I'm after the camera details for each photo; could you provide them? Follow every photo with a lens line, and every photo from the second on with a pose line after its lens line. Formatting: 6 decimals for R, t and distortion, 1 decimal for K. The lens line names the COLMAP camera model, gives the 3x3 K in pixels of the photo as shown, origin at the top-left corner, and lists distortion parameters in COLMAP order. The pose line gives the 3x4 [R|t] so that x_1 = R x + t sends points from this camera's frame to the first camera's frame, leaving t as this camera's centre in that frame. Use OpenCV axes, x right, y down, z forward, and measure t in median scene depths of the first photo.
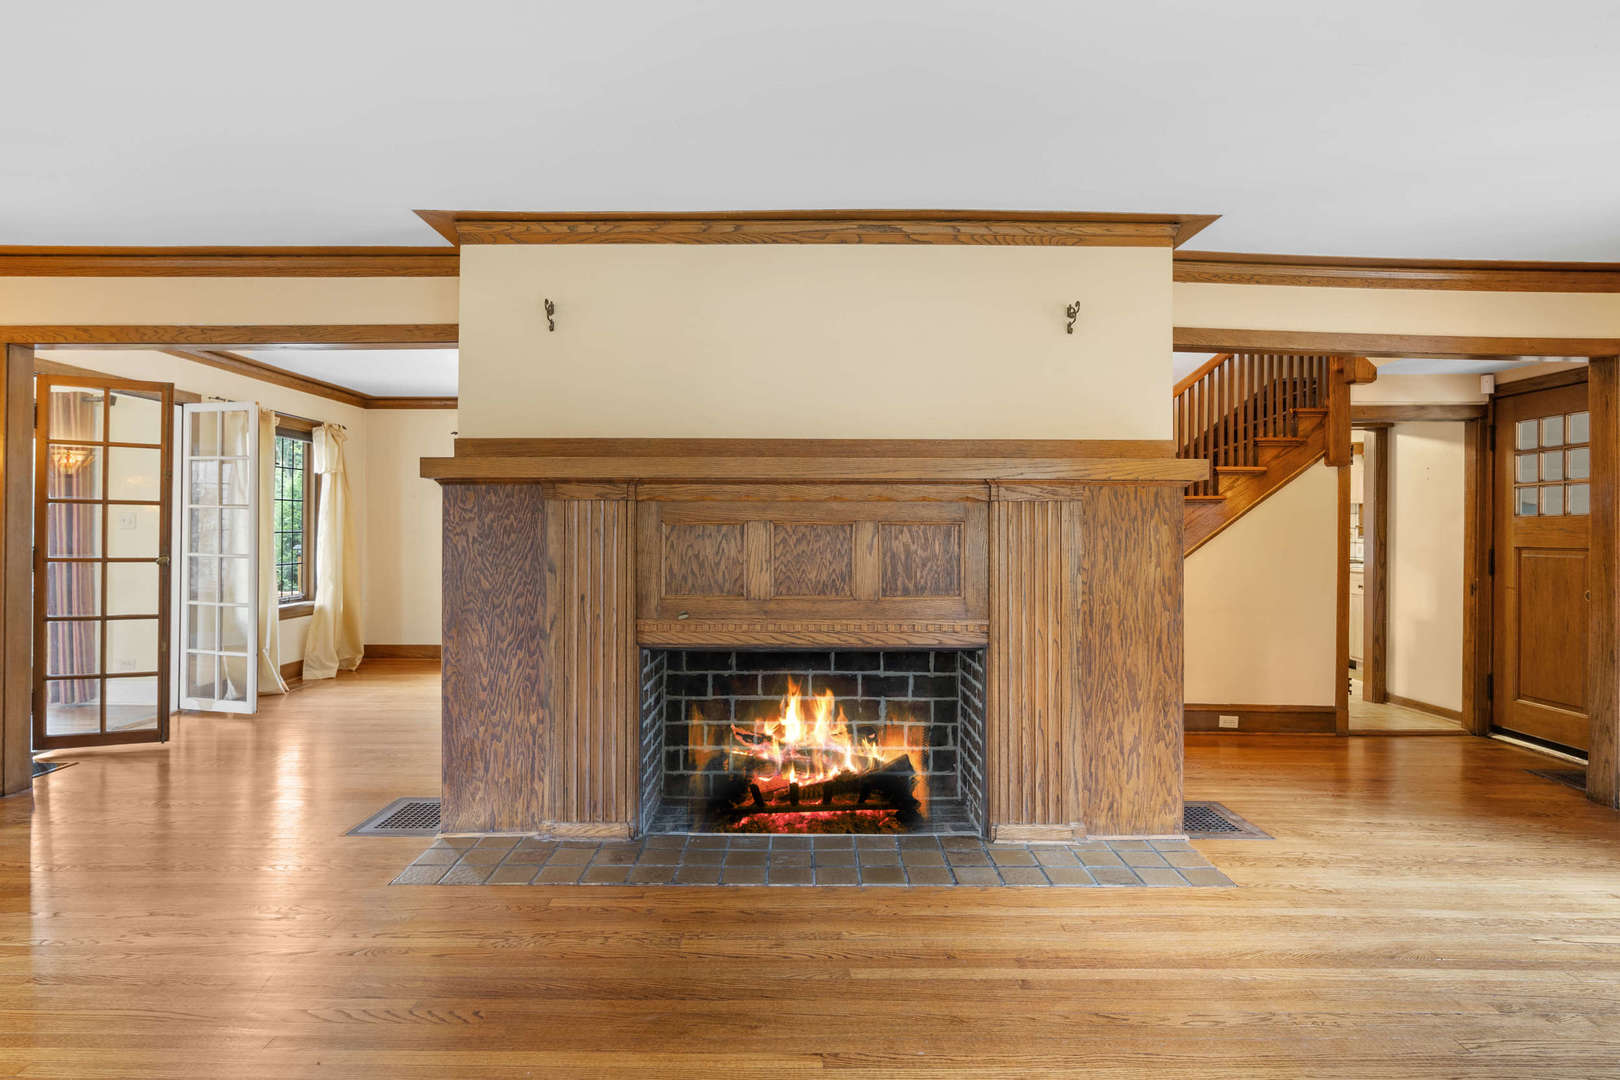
lens RADIAL K [[904.8, 0, 807.5], [0, 904.8, 531.8], [0, 0, 1]] dist [-0.004677, 0.001001]
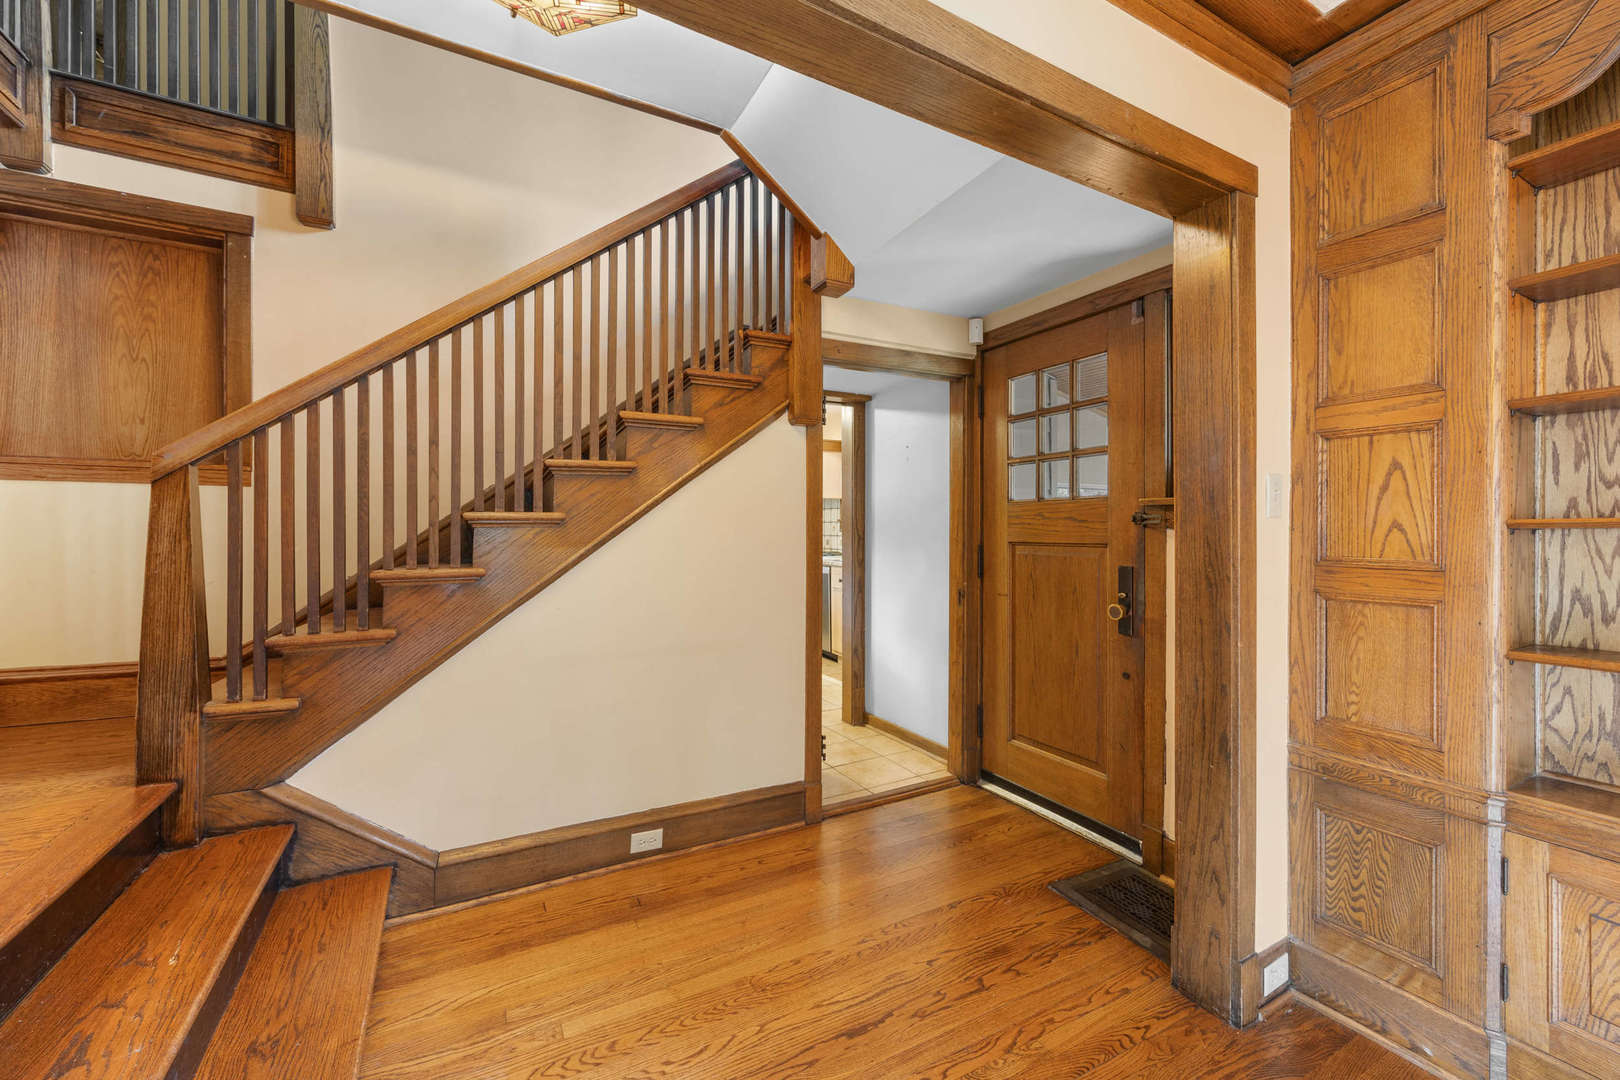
lens RADIAL K [[627.1, 0, 805.3], [0, 627.1, 535.5], [0, 0, 1]] dist [-0.001594, 0.000021]
pose [[0.883616, -0.011133, 0.468080, 0.383865], [0.005928, 0.999903, 0.012593, 0.003755], [-0.468175, -0.008353, 0.883596, 0.613383]]
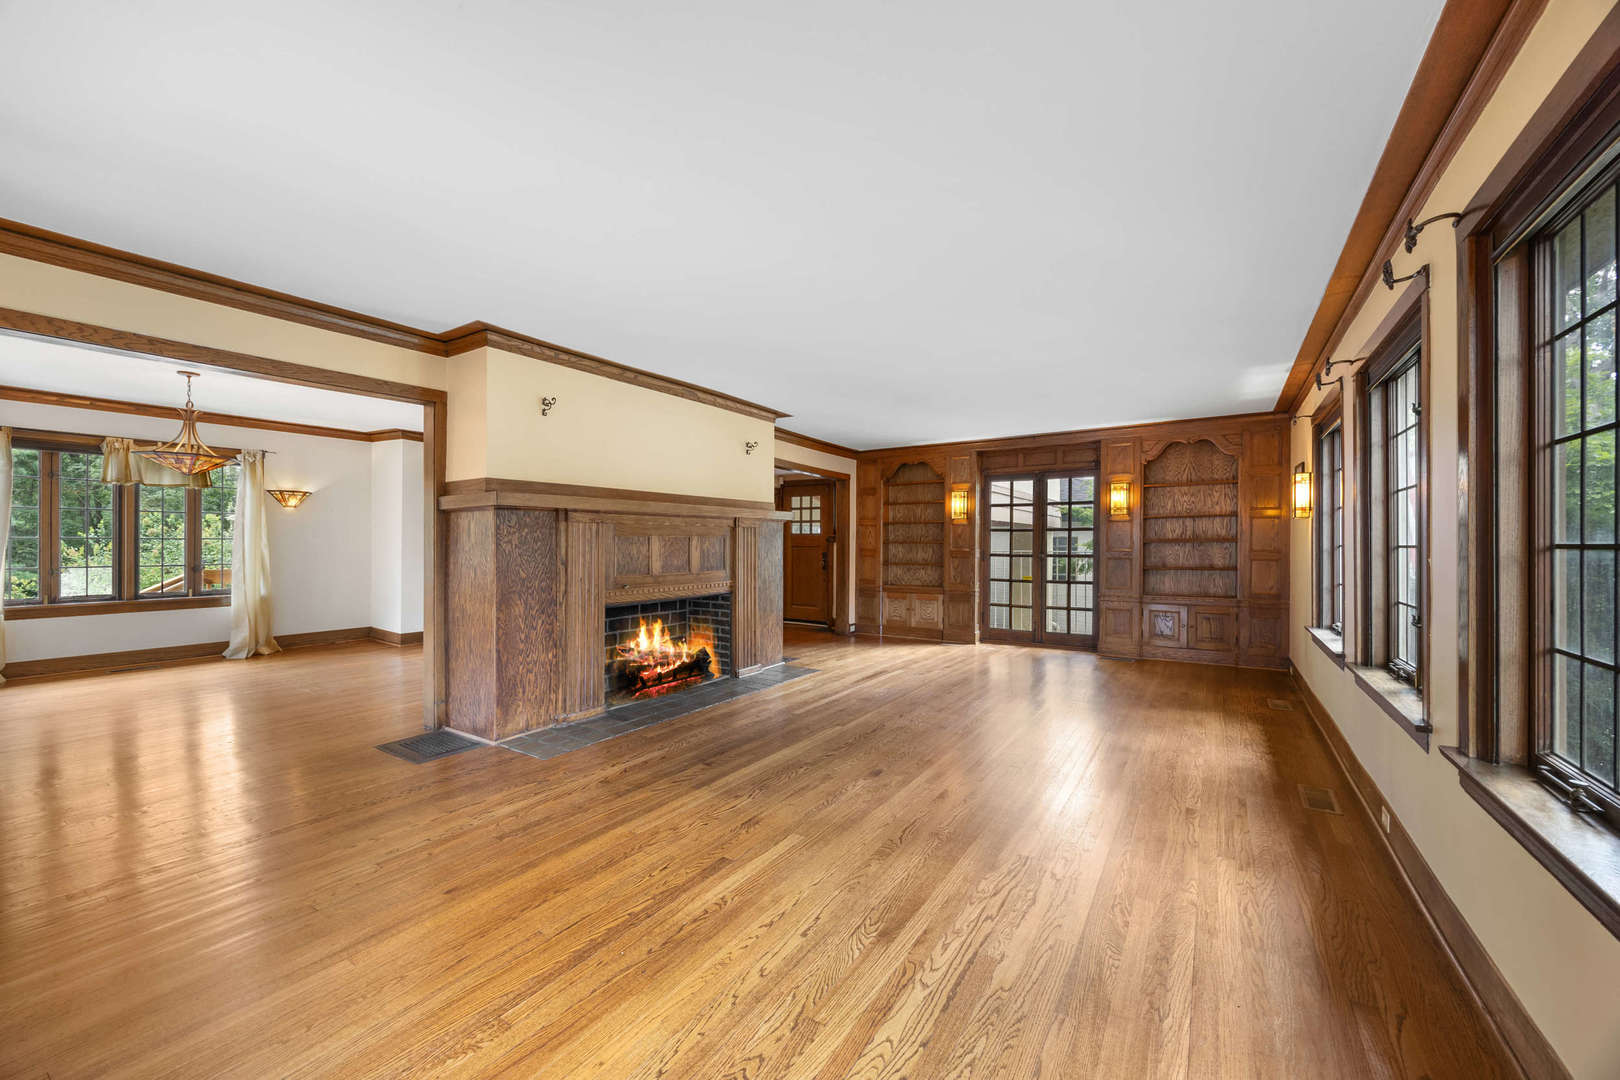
lens RADIAL K [[623.9, 0, 806.8], [0, 623.9, 543.4], [0, 0, 1]] dist [-0.000780, 0.000119]
pose [[0.550103, -0.003699, 0.835088, -0.661777], [-0.004597, 0.999962, 0.007458, -0.003751], [-0.835084, -0.007941, 0.550065, -0.000318]]
